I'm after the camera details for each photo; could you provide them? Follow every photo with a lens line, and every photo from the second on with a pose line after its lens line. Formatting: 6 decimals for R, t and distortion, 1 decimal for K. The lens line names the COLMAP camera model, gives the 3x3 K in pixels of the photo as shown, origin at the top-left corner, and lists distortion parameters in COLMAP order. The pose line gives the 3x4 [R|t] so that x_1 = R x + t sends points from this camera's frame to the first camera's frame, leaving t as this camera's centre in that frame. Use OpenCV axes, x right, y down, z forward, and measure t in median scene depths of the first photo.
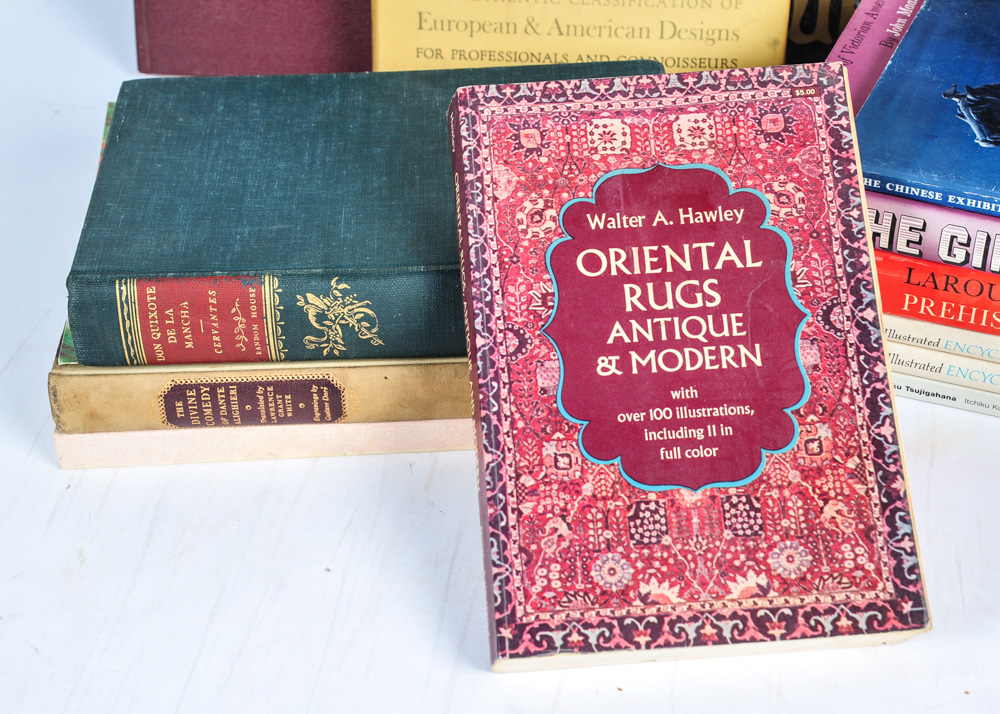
lens RADIAL K [[1789.1, 0, 500.0], [0, 1789.1, 357.0], [0, 0, 1]] dist [0.034983, 0.053734]
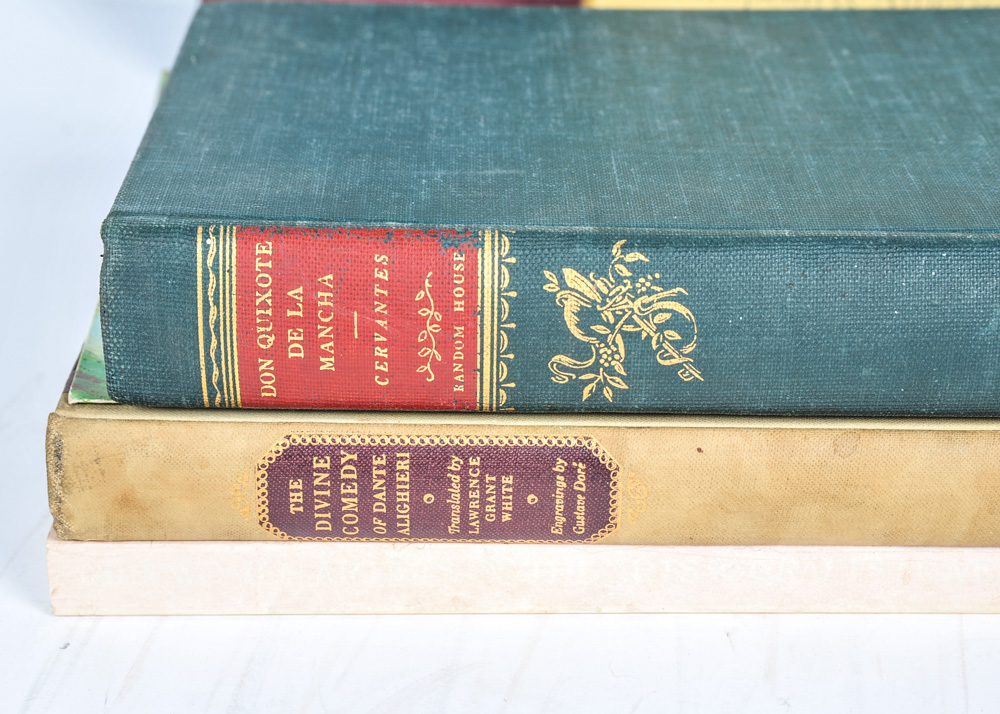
lens RADIAL K [[2031.6, 0, 500.0], [0, 2031.6, 357.0], [0, 0, 1]] dist [0.018512, 0.392747]
pose [[0.999161, 0.040769, -0.003924, -0.119952], [-0.040755, 0.980136, -0.194092, 0.101415], [-0.004067, 0.194089, 0.980975, 0.419835]]
